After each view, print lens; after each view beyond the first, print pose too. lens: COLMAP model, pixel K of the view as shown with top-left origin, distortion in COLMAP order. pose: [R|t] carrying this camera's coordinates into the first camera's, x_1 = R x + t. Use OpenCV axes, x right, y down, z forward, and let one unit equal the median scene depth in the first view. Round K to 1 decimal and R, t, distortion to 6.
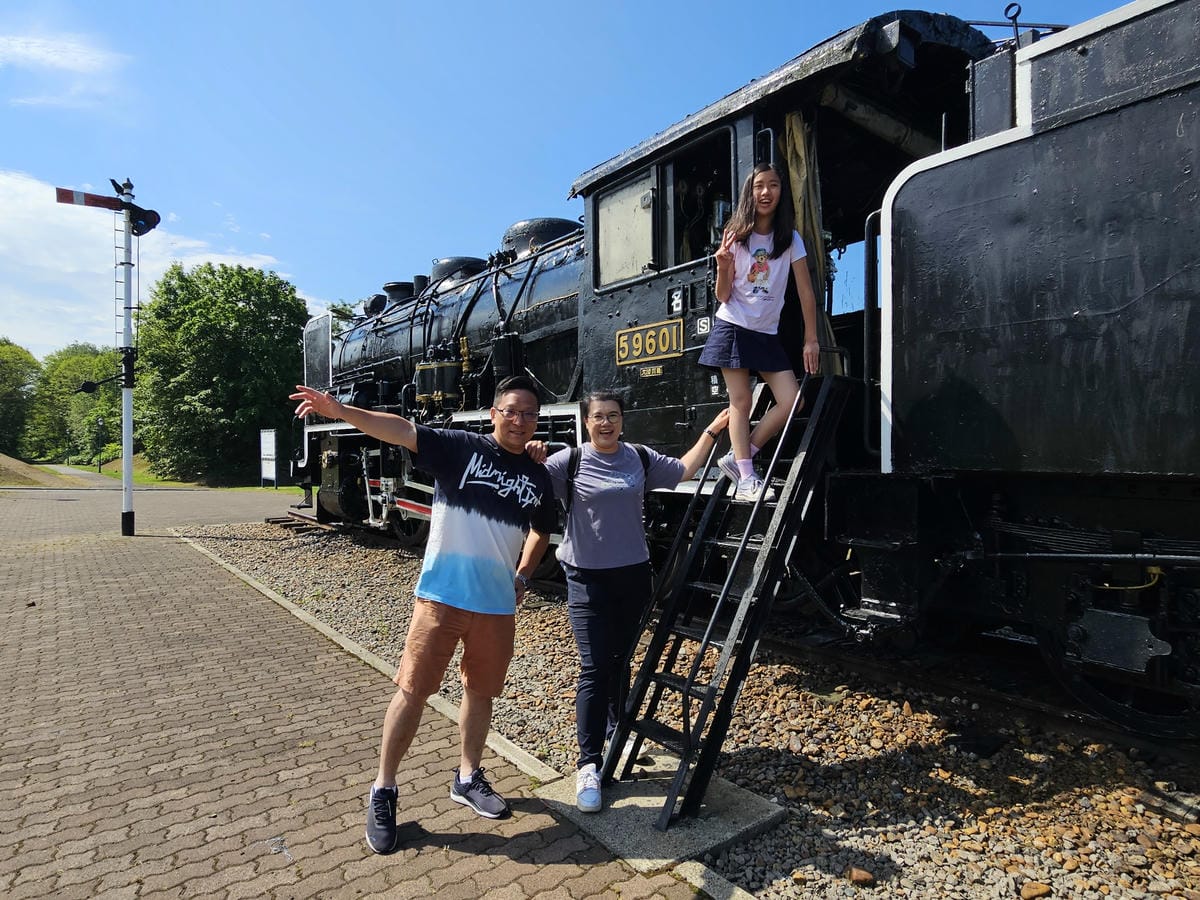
lens RADIAL K [[707.3, 0, 600.0], [0, 707.3, 450.0], [0, 0, 1]] dist [-0.002813, -0.000475]
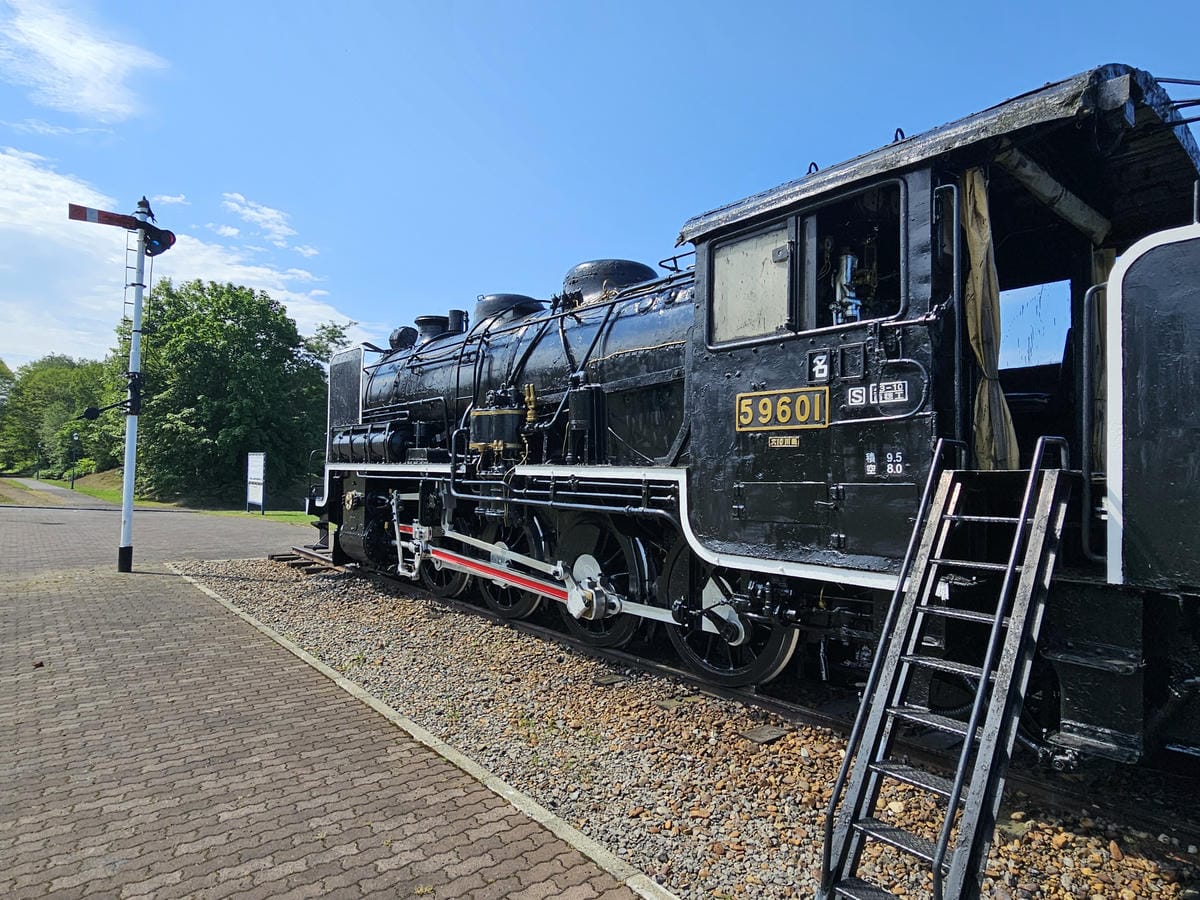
lens RADIAL K [[707.3, 0, 600.0], [0, 707.3, 450.0], [0, 0, 1]] dist [-0.002813, -0.000475]
pose [[0.999207, 0.028656, 0.027649, -0.120910], [-0.027564, 0.998855, -0.039100, -0.038024], [-0.028738, 0.038307, 0.998853, 0.068807]]
